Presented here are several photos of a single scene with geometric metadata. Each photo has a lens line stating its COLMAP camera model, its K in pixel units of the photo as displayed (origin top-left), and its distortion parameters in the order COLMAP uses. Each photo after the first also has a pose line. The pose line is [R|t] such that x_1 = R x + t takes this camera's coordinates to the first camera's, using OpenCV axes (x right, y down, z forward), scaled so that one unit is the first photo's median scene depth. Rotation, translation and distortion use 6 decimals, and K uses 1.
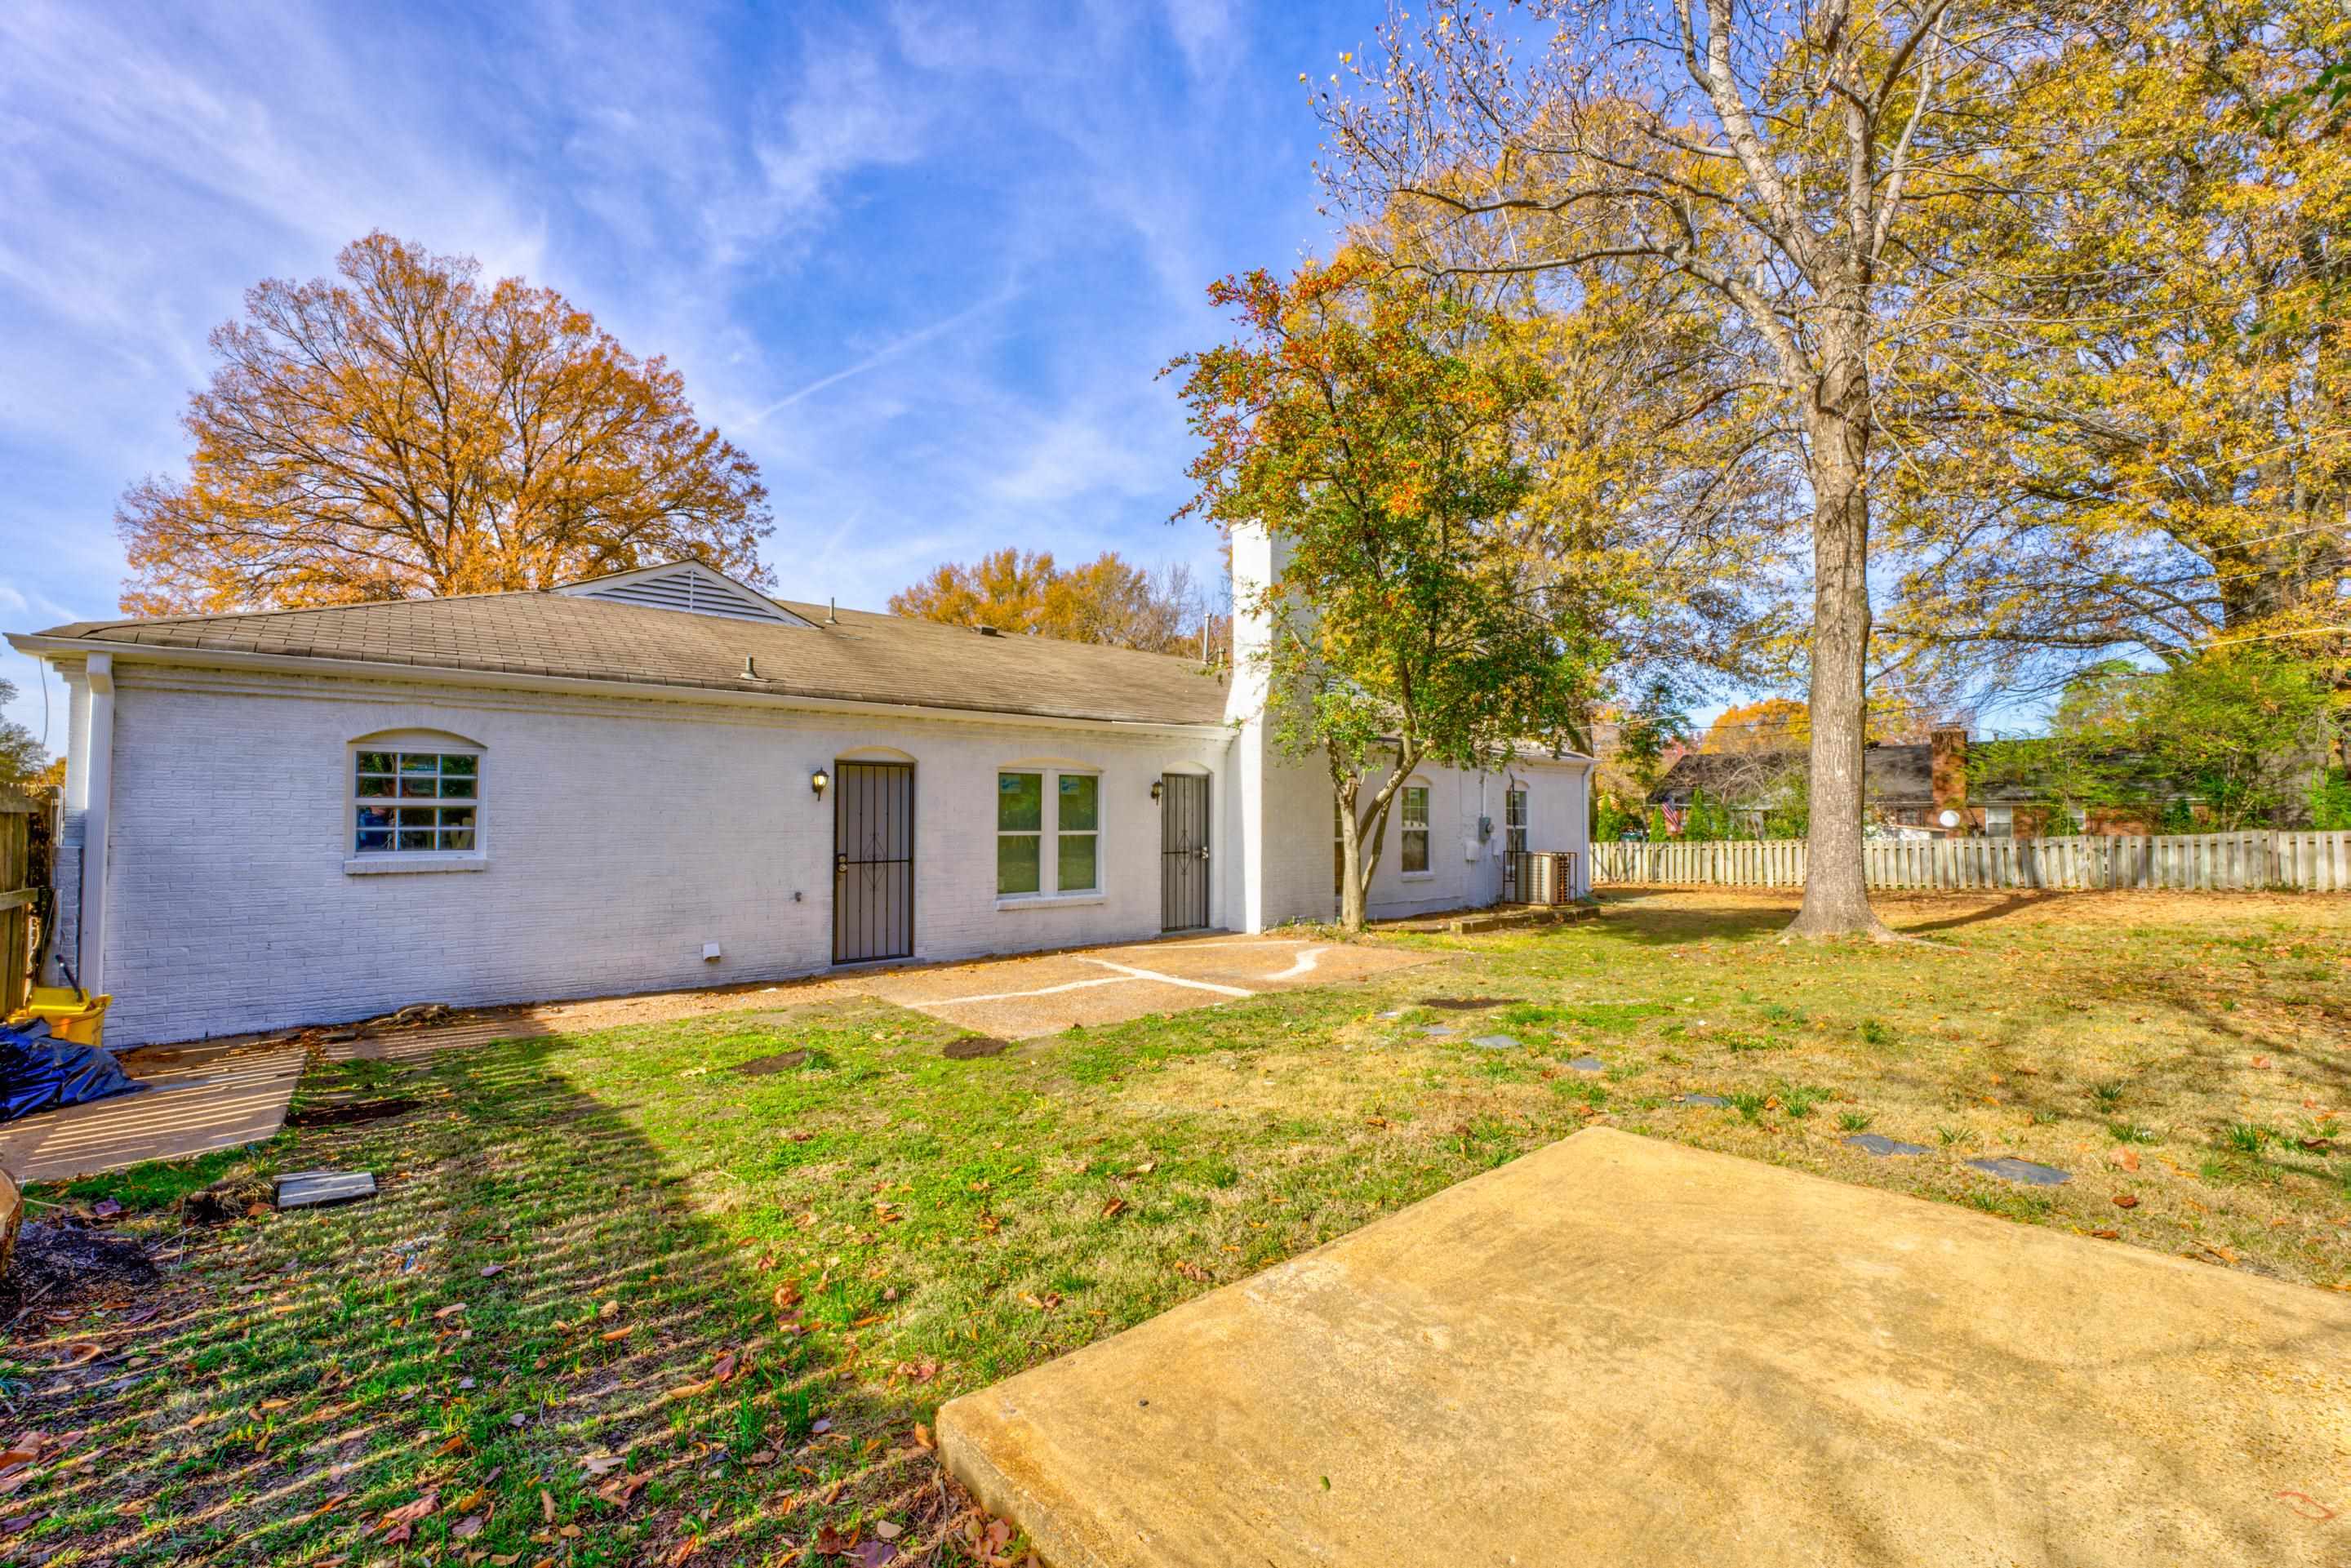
lens RADIAL K [[959.9, 0, 1158.1], [0, 959.9, 779.3], [0, 0, 1]] dist [-0.024346, 0.001419]
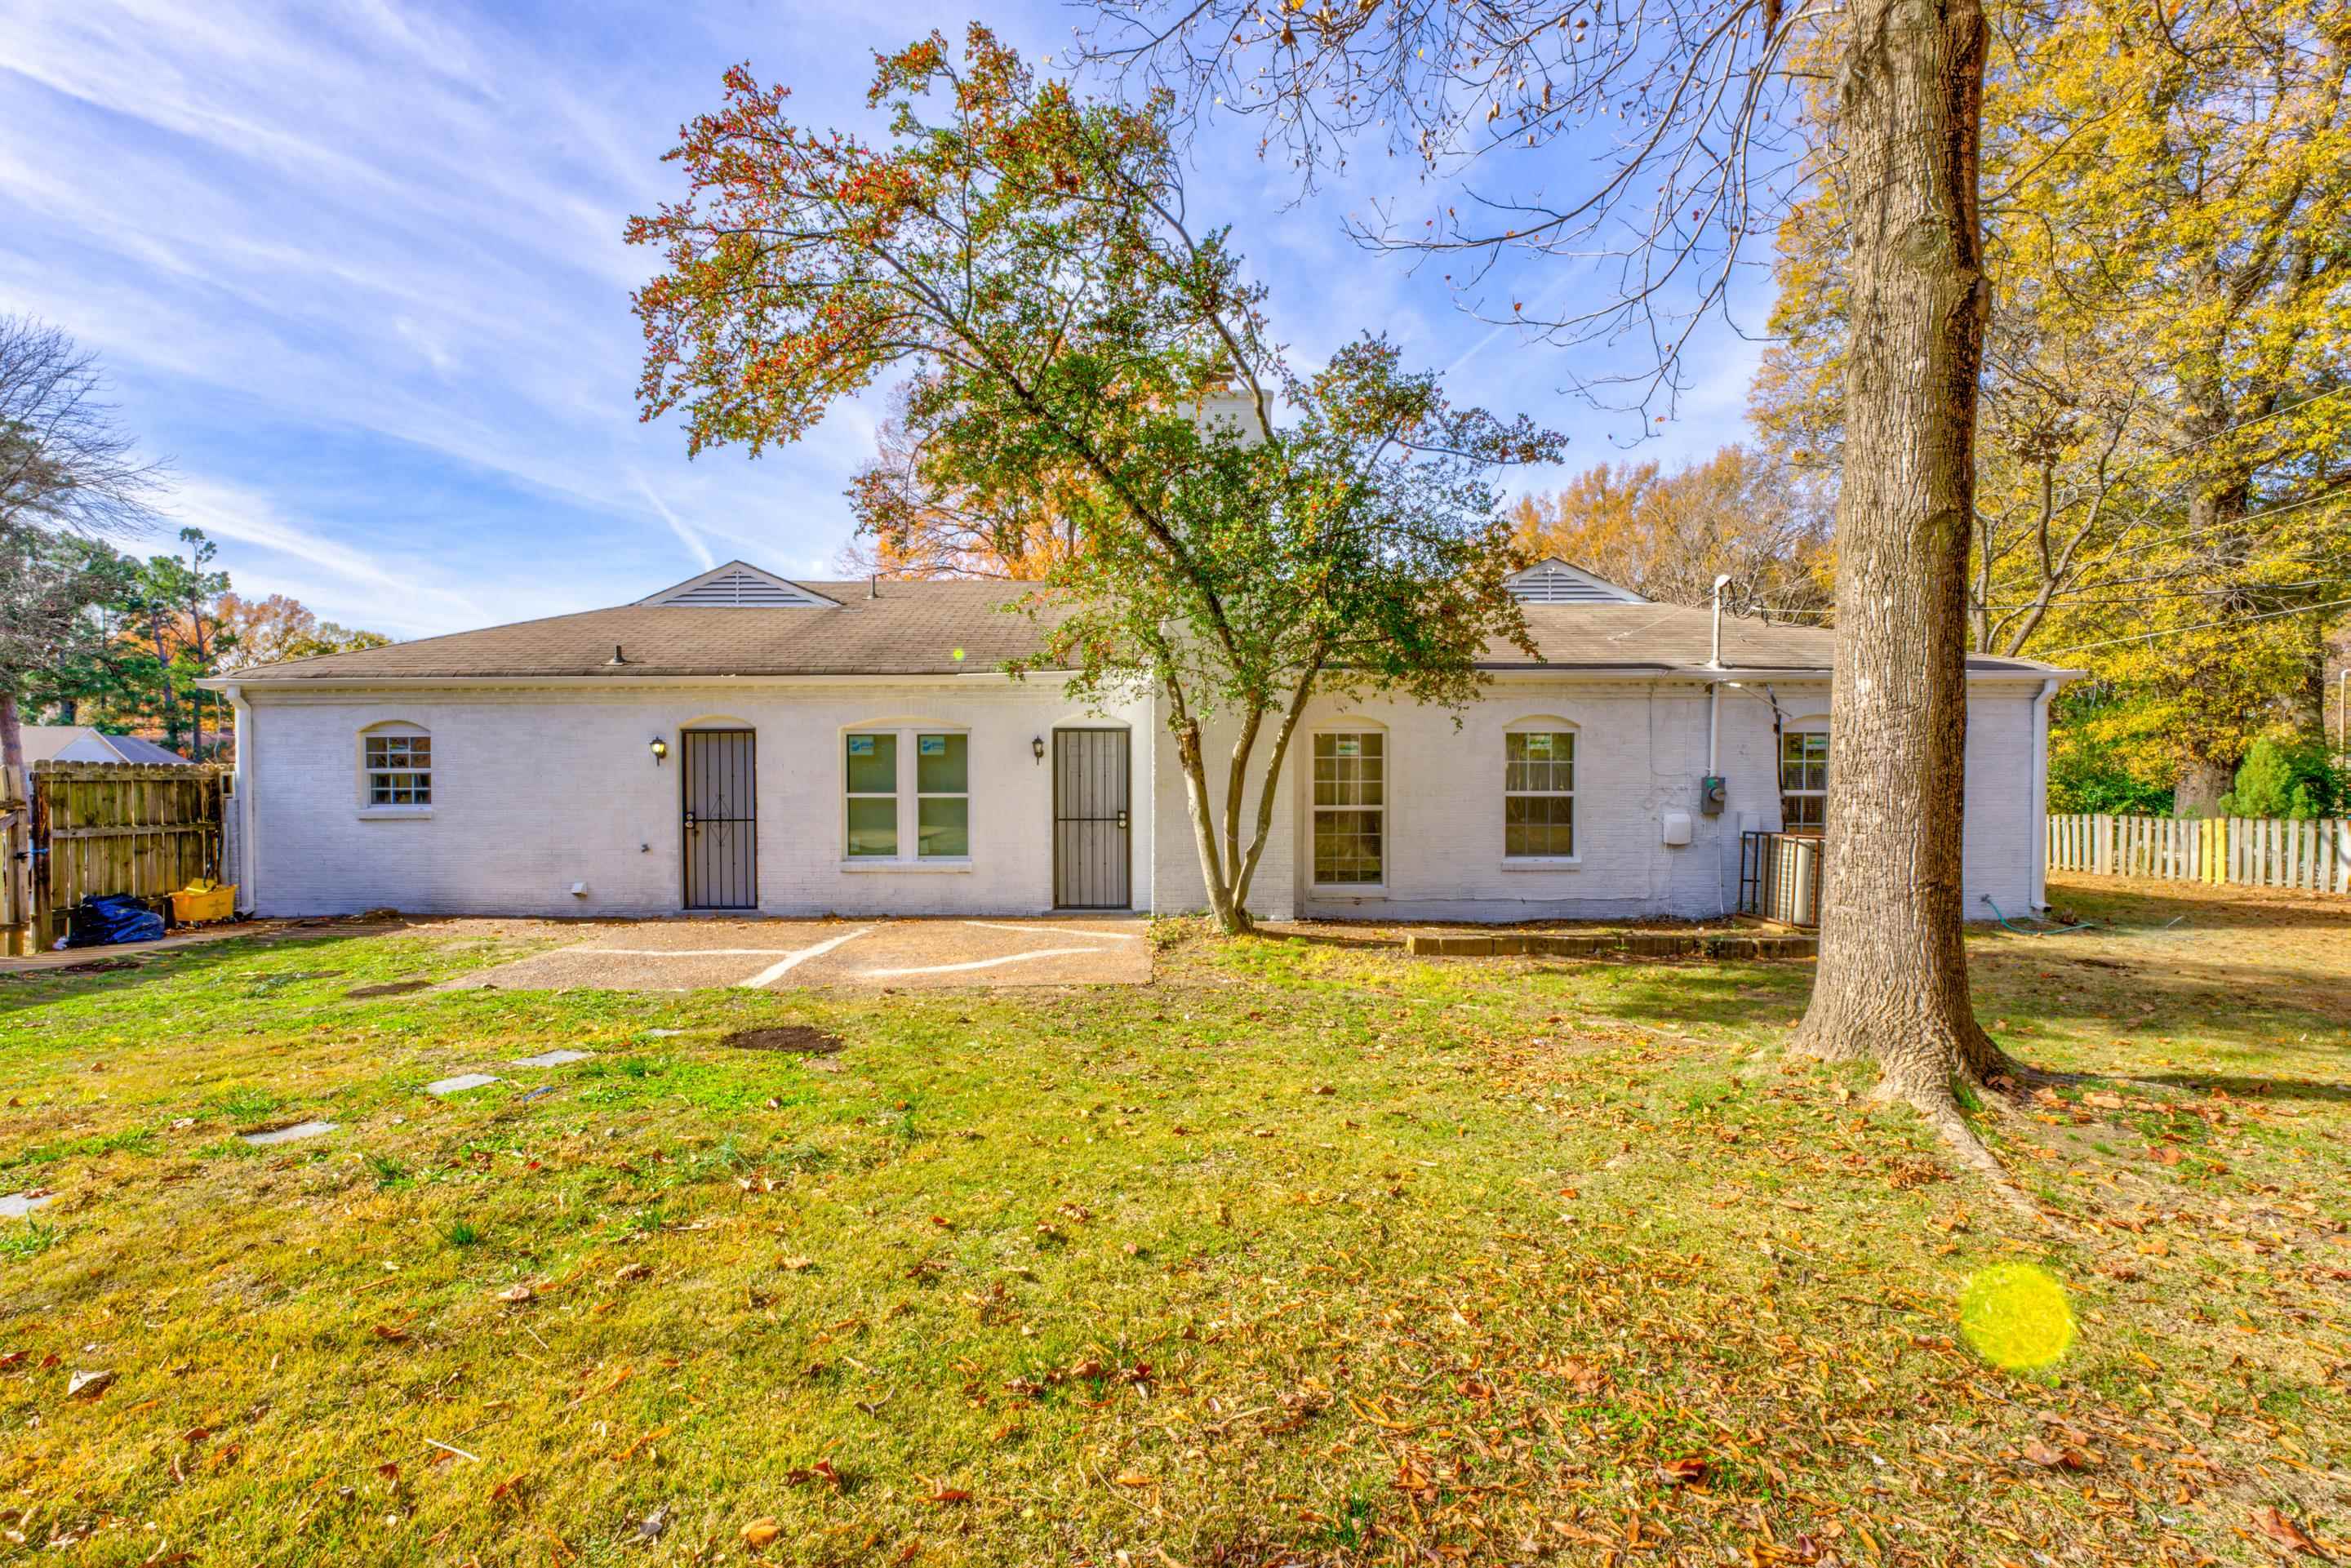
lens RADIAL K [[959.9, 0, 1175.5], [0, 959.9, 796.5], [0, 0, 1]] dist [-0.024346, 0.001419]
pose [[0.763675, 0.014656, -0.645434, 0.740427], [0.028269, 0.998024, 0.056109, 0.010936], [0.644981, -0.061095, 0.761752, 0.458828]]
